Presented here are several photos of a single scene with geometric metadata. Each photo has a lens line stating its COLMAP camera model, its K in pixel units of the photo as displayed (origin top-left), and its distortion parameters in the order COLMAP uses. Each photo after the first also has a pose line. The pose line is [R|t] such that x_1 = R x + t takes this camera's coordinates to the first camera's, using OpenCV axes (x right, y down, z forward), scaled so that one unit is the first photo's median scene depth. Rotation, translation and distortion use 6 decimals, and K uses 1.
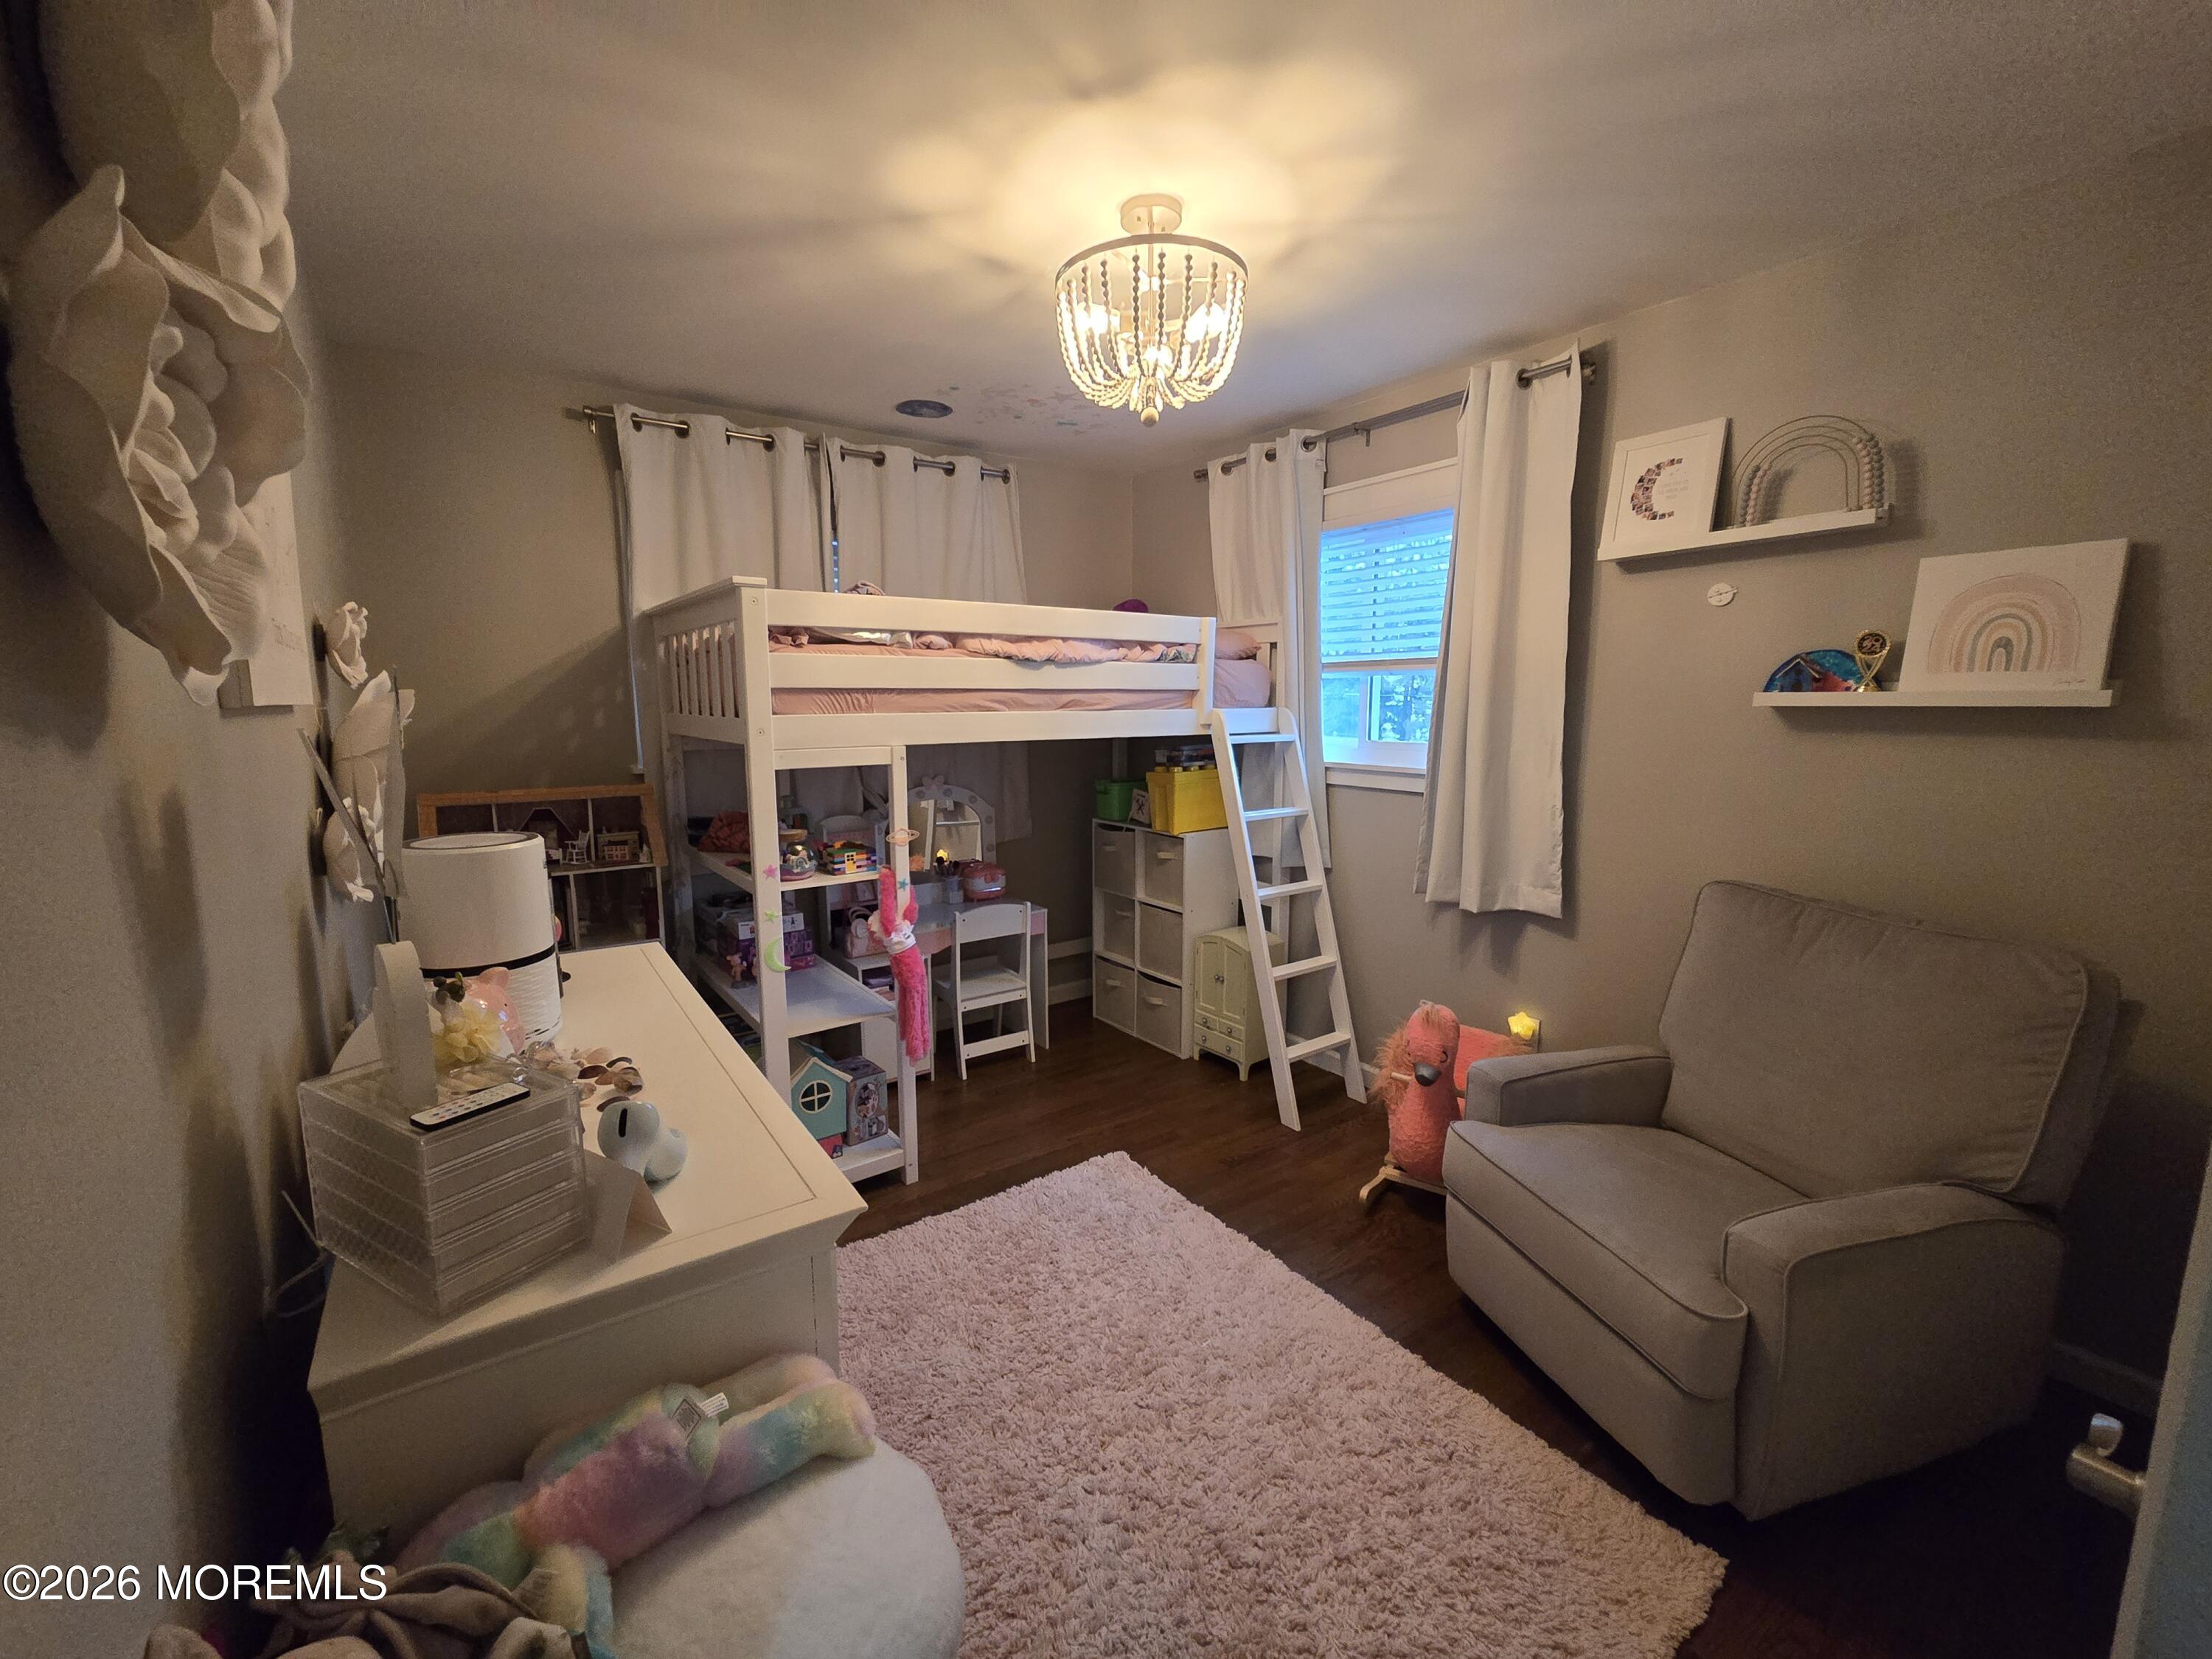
lens RADIAL K [[900.9, 0, 1089.5], [0, 900.9, 829.6], [0, 0, 1]] dist [-0.000249, 0.000207]
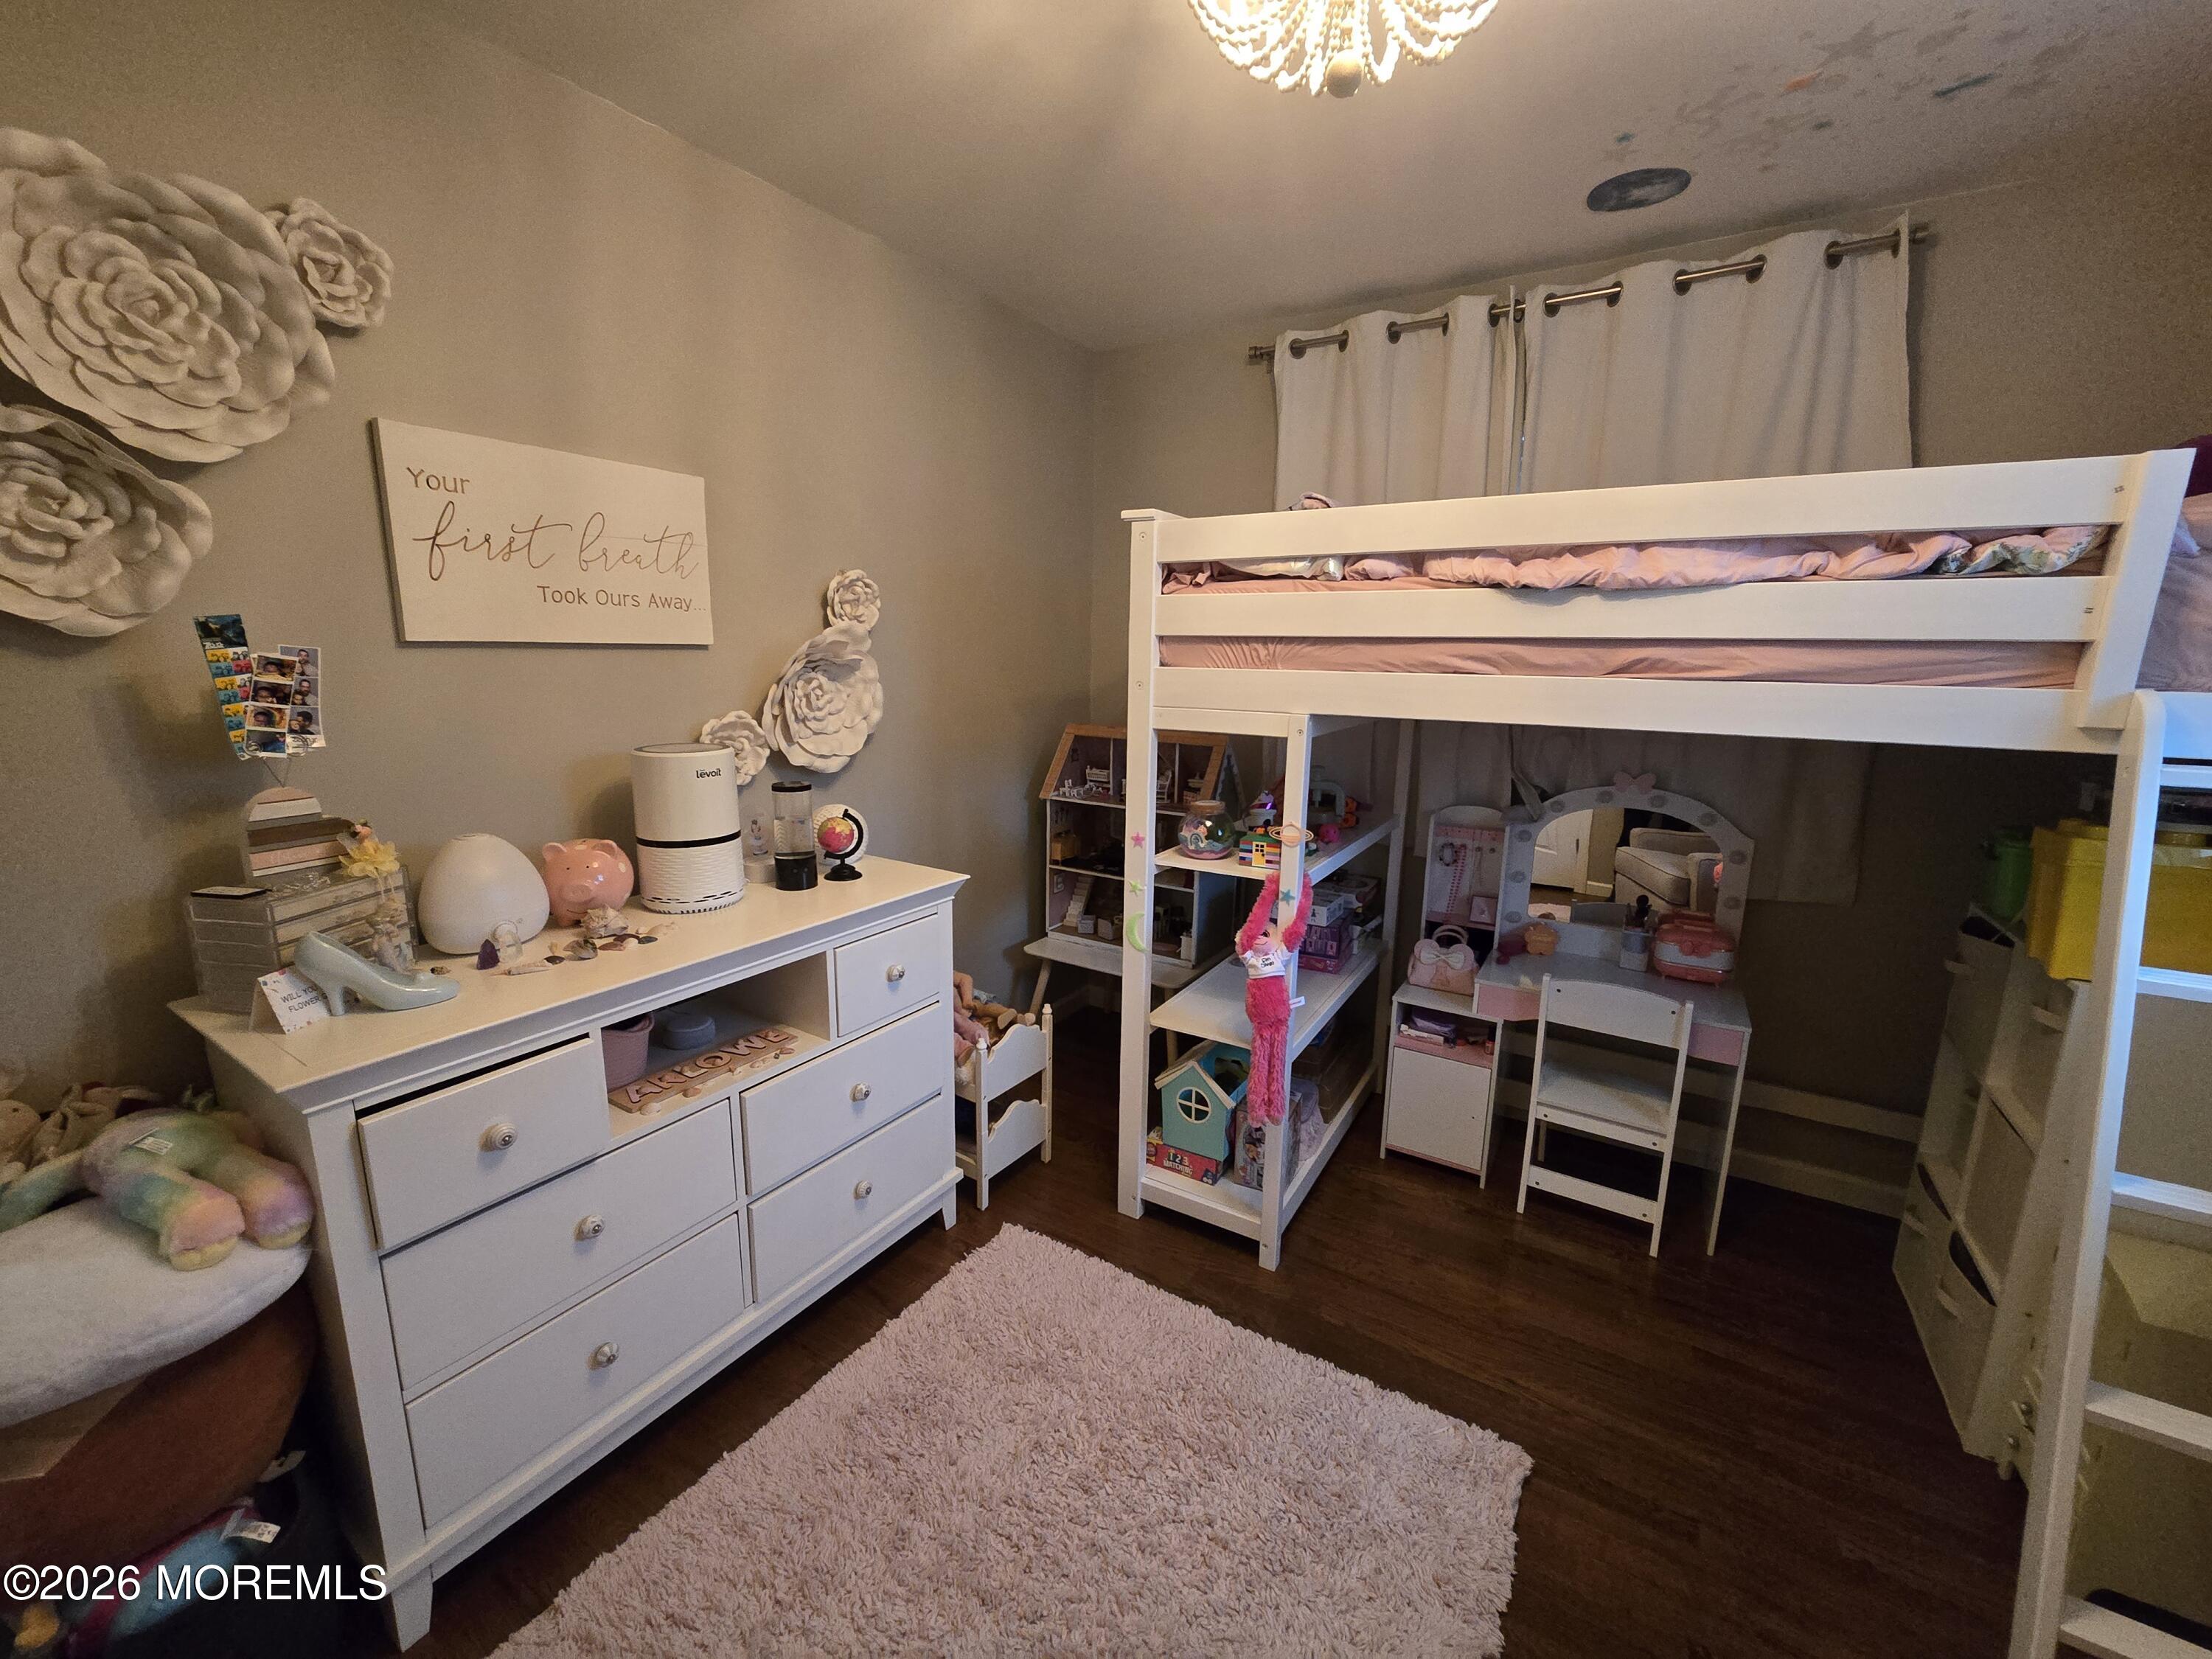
lens RADIAL K [[900.9, 0, 1089.5], [0, 900.9, 829.6], [0, 0, 1]] dist [-0.000249, 0.000207]
pose [[0.383975, 0.192956, -0.902957, 0.388353], [-0.147514, 0.978180, 0.146302, -0.078212], [0.911484, 0.077022, 0.404061, 0.514968]]
